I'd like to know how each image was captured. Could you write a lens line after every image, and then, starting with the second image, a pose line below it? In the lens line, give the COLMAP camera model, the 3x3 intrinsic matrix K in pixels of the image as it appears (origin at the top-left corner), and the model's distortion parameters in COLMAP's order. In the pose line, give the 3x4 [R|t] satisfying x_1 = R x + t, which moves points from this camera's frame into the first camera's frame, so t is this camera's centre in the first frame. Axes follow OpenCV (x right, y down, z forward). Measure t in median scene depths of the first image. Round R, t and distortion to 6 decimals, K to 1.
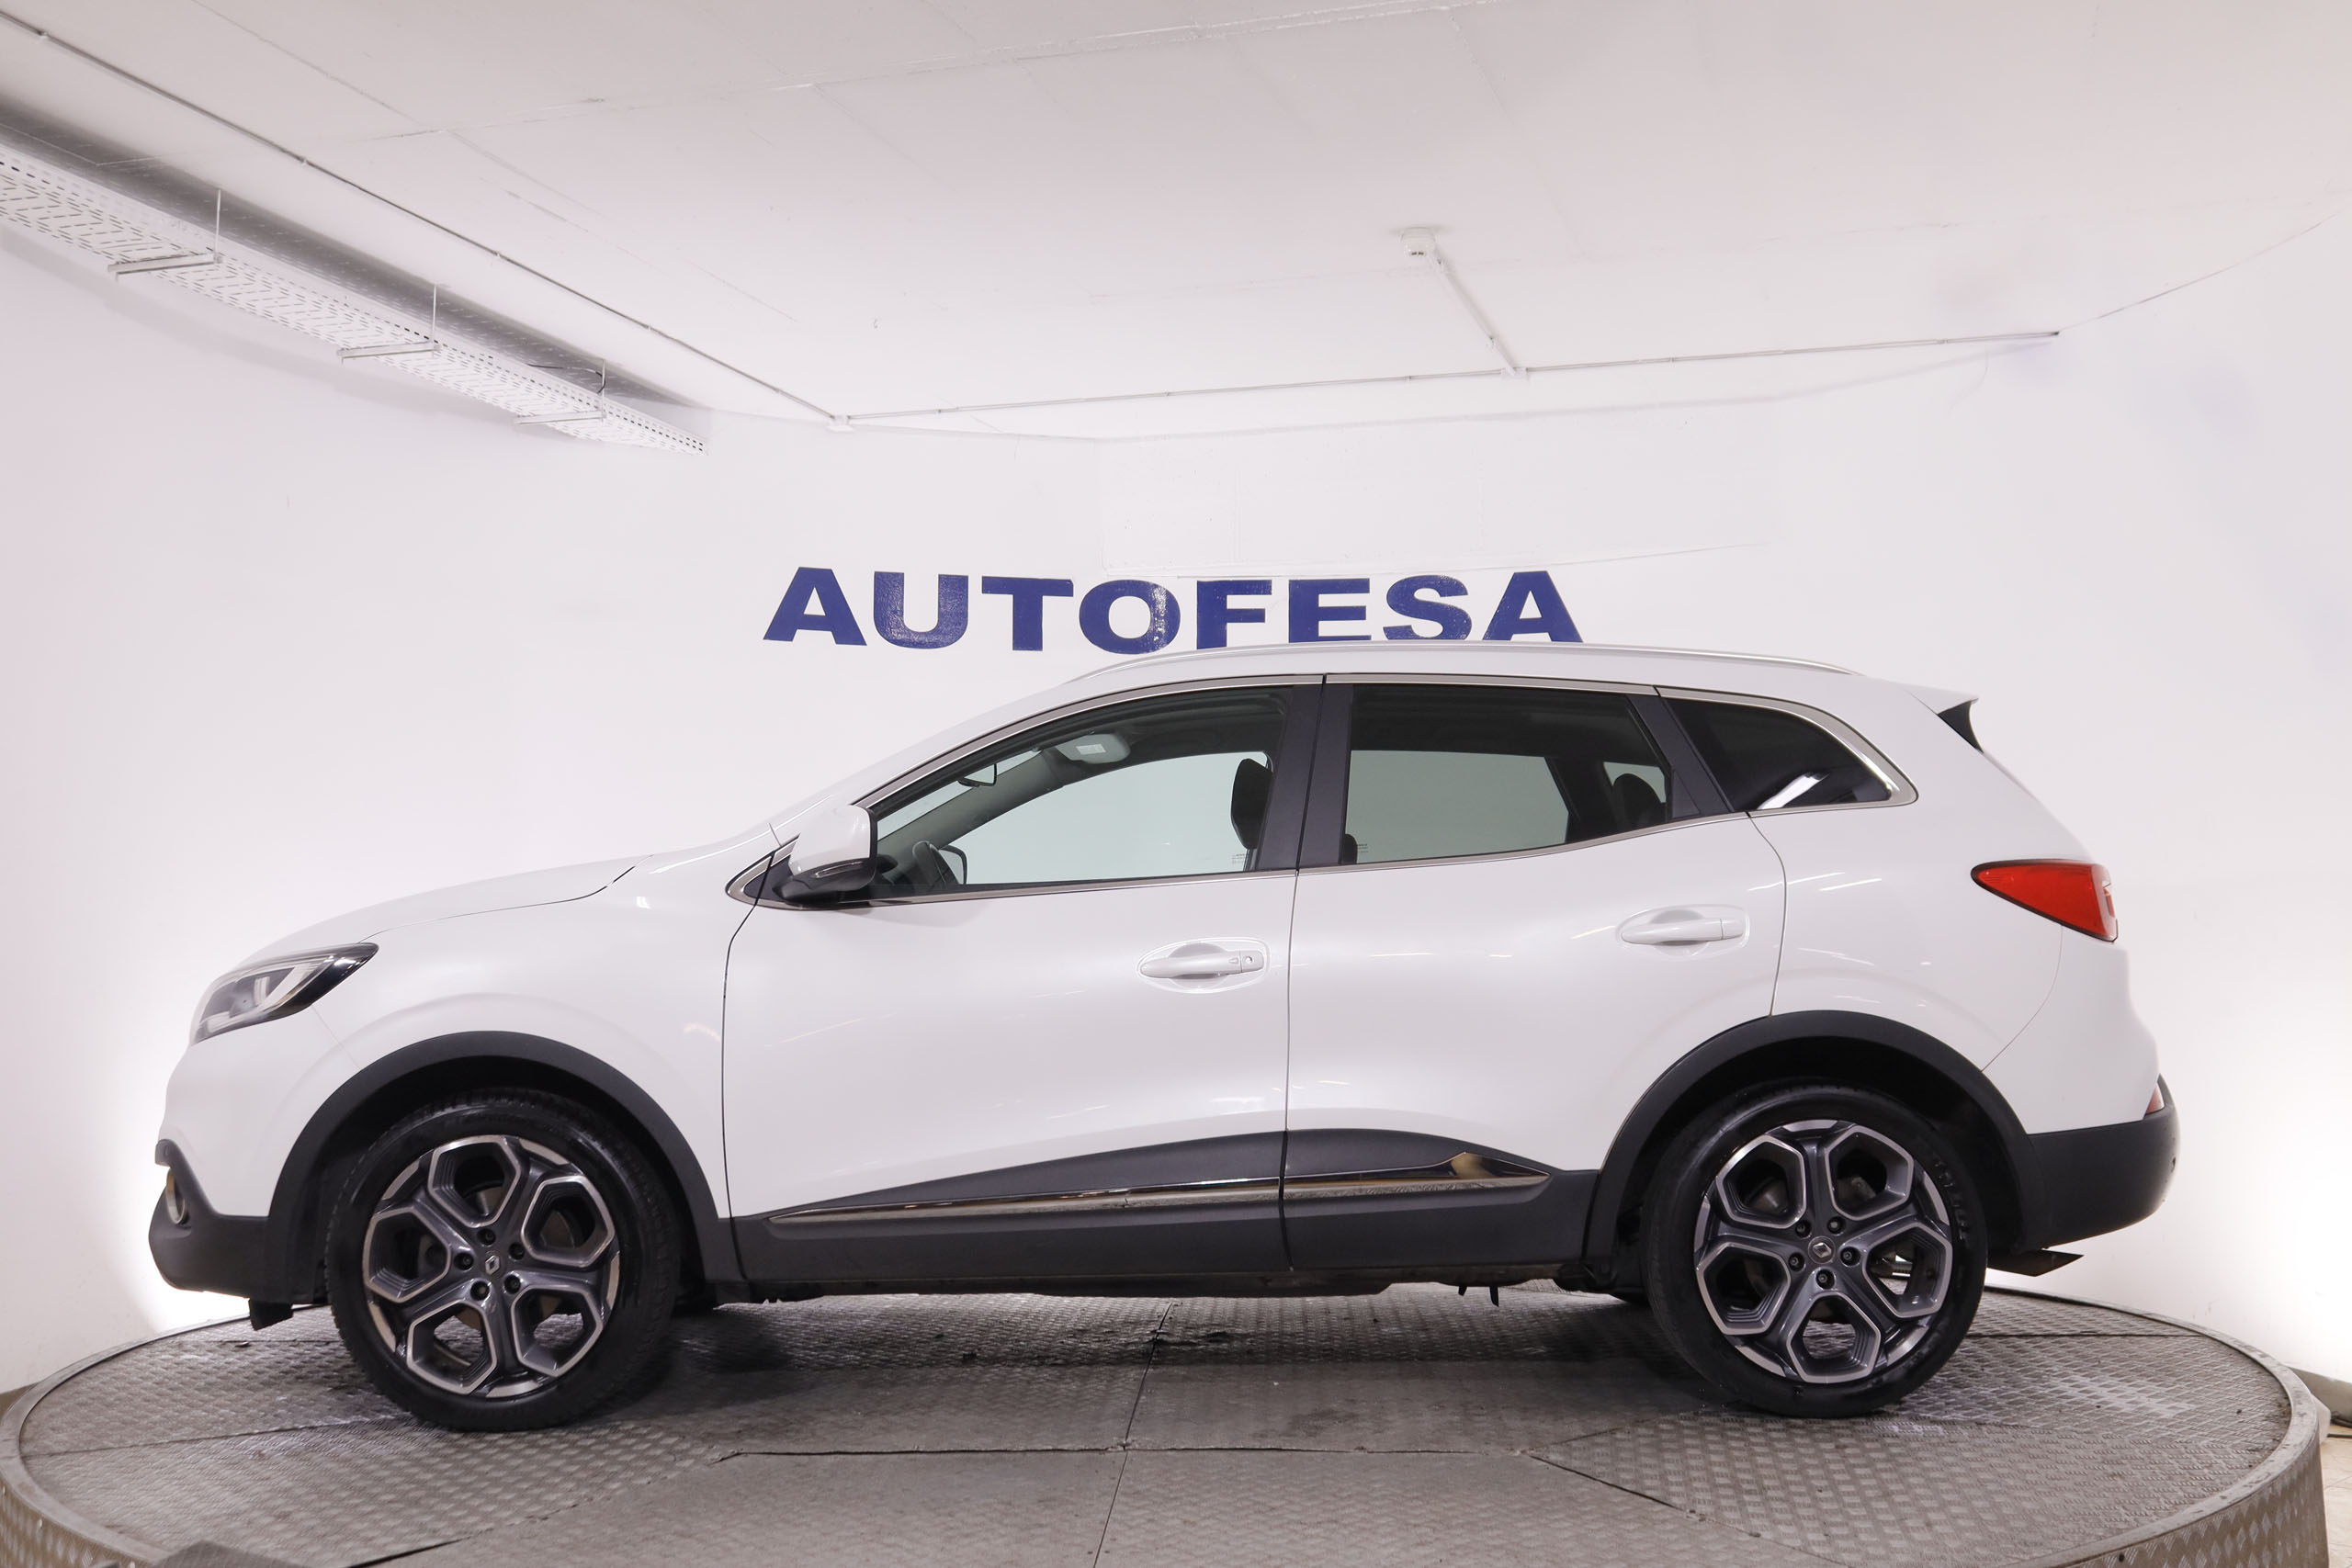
lens RADIAL K [[2637.0, 0, 1133.1], [0, 2637.0, 700.8], [0, 0, 1]] dist [-0.066362, 0.000000]
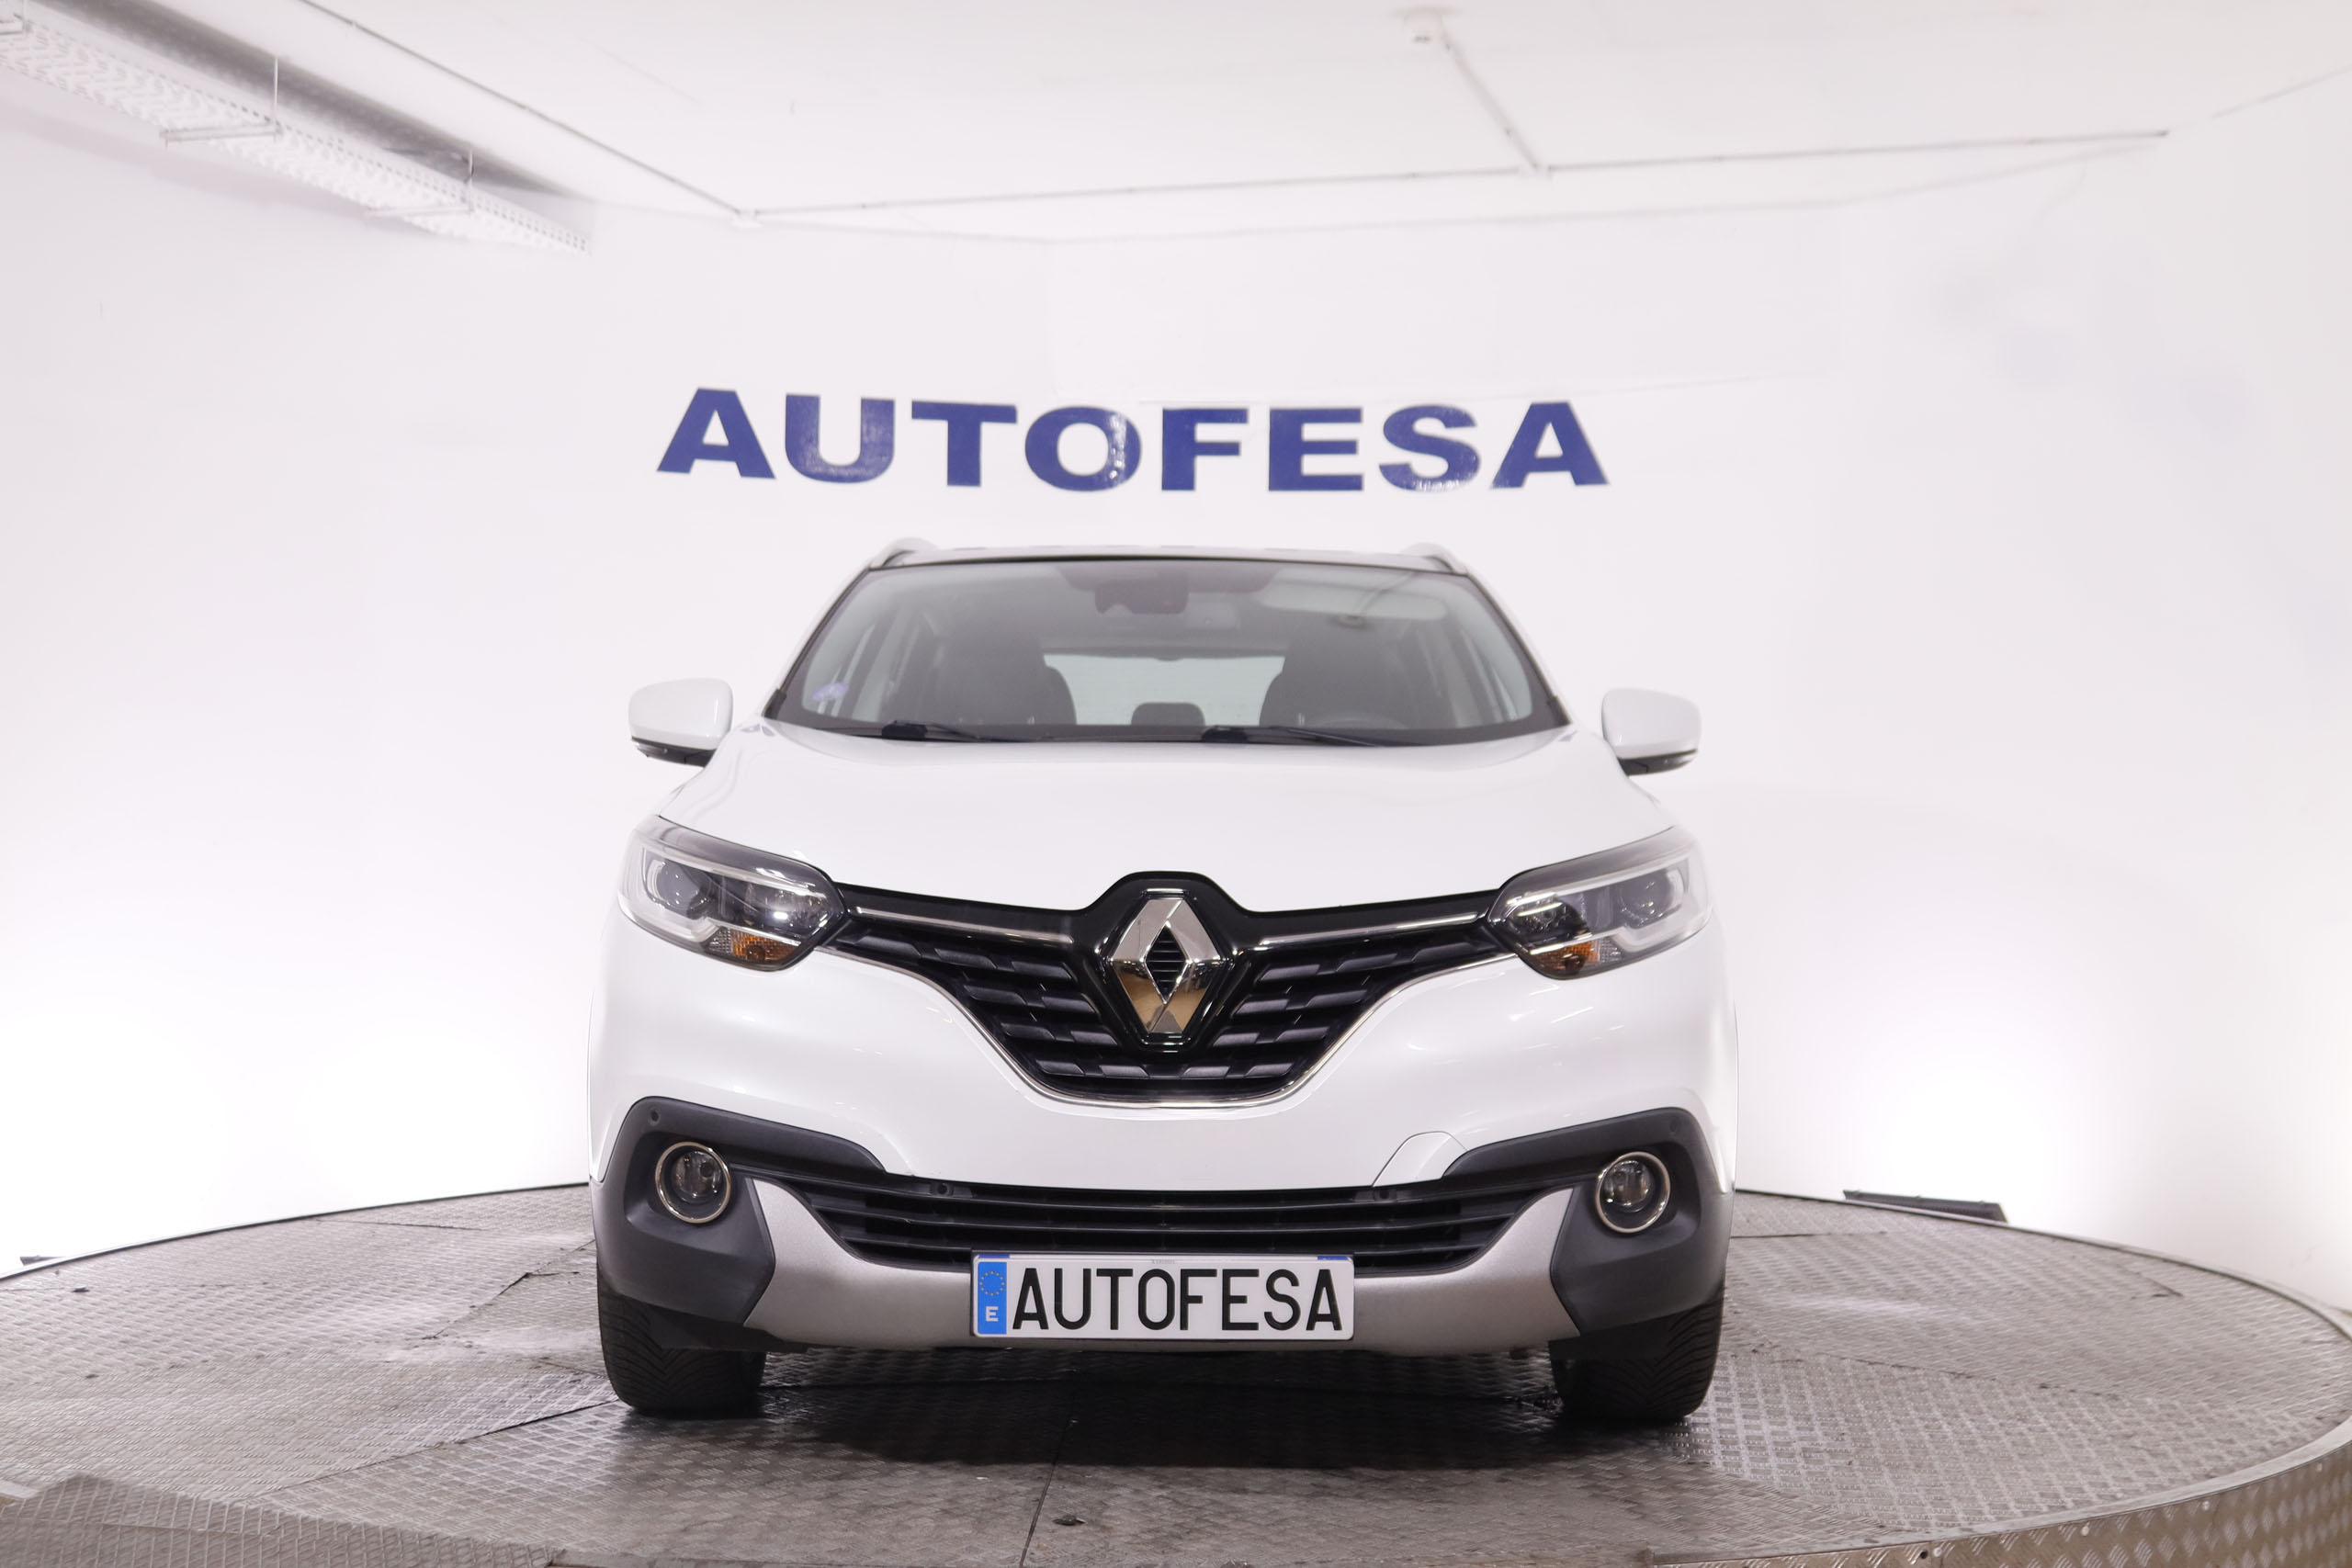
lens RADIAL K [[3303.6, 0, 1150.4], [0, 3303.6, 743.3], [0, 0, 1]] dist [0.001845, 0.000000]
pose [[0.999669, 0.007857, 0.024499, -0.005127], [-0.009446, 0.997812, 0.065432, -0.007031], [-0.023932, -0.065642, 0.997556, -0.082316]]
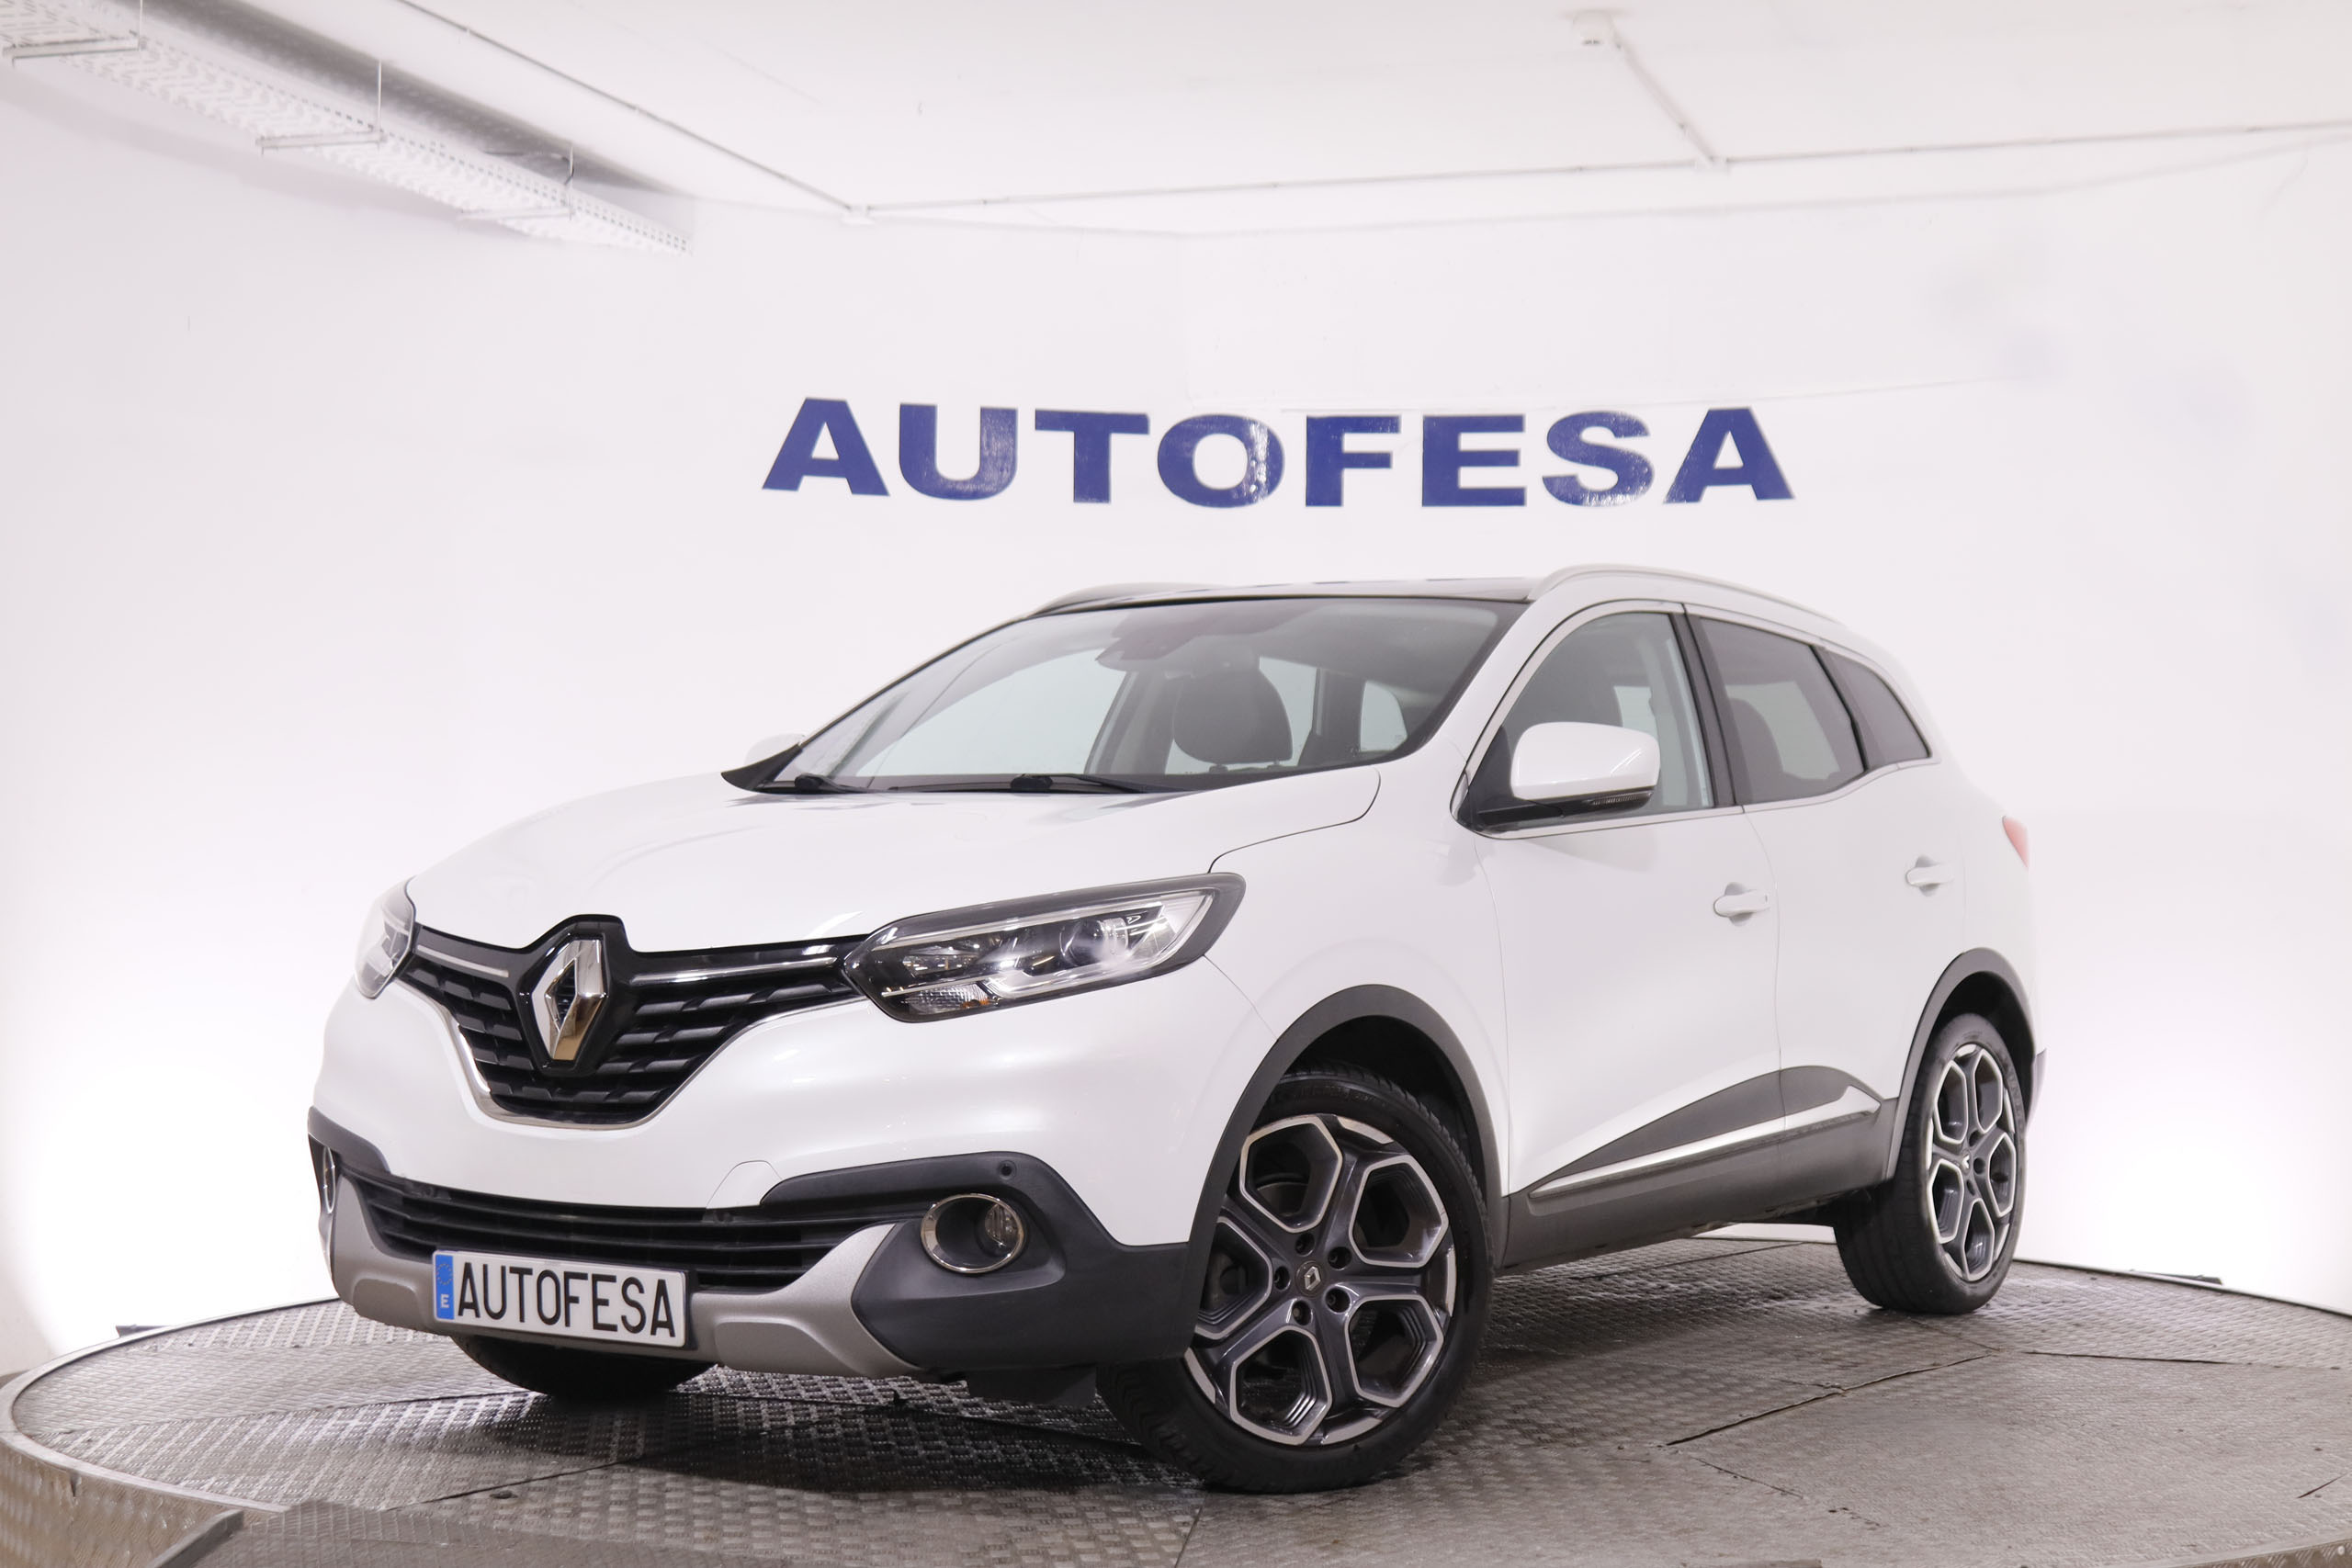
lens RADIAL K [[4051.8, 0, 1147.1], [0, 4051.8, 648.4], [0, 0, 1]] dist [0.102728, 0.000000]
pose [[0.999980, 0.006259, -0.000336, -0.023181], [-0.006243, 0.999335, 0.035937, -0.019875], [0.000561, -0.035934, 0.999354, -0.223432]]
